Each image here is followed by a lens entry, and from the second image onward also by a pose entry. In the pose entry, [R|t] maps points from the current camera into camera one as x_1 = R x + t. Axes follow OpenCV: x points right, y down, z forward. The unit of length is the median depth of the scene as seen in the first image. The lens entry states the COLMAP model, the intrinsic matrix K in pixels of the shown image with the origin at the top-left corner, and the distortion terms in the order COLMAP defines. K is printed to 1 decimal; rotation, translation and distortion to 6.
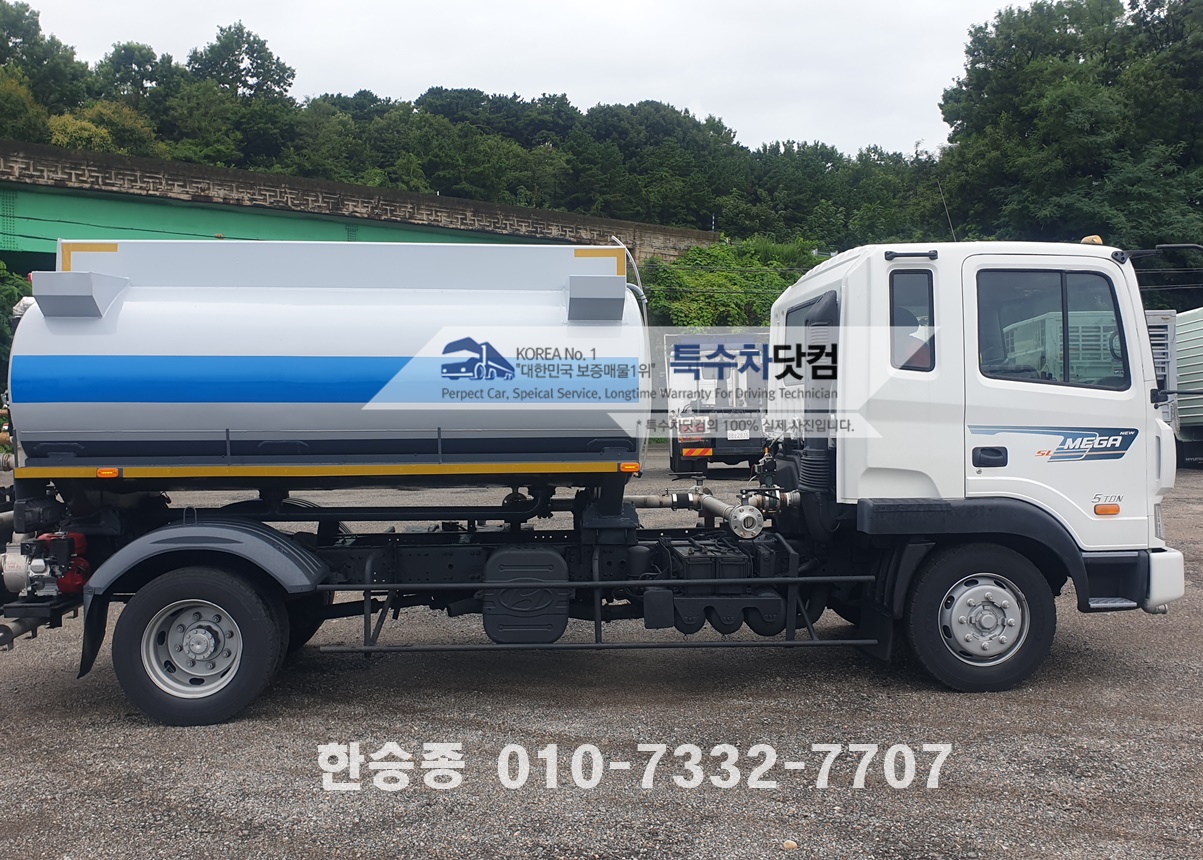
lens RADIAL K [[1198.5, 0, 601.5], [0, 1198.5, 430.0], [0, 0, 1]] dist [-0.006582, 0.037068]
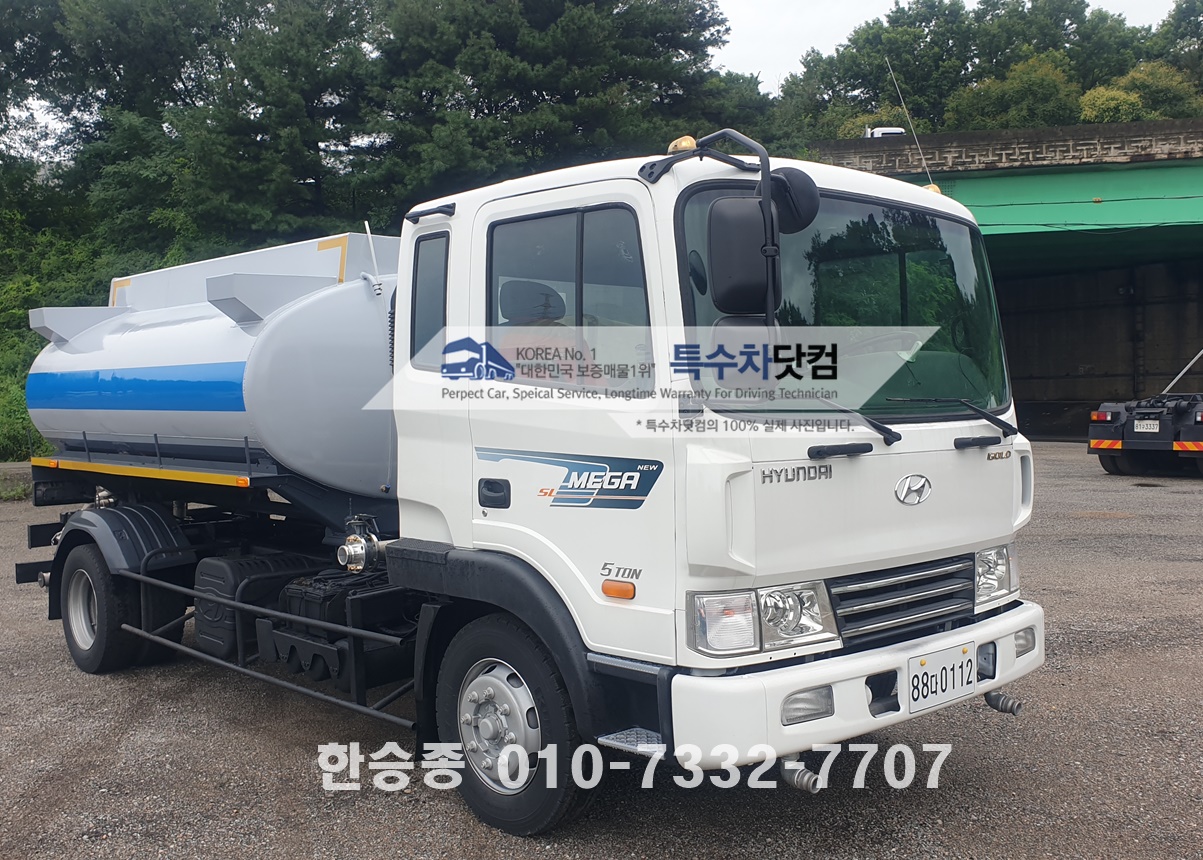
lens RADIAL K [[1198.5, 0, 601.5], [0, 1198.5, 430.0], [0, 0, 1]] dist [-0.006582, 0.037068]
pose [[0.636414, 0.020560, -0.771074, 0.130414], [-0.002370, 0.999692, 0.024700, -0.004537], [0.771344, -0.013892, 0.636266, 0.088644]]
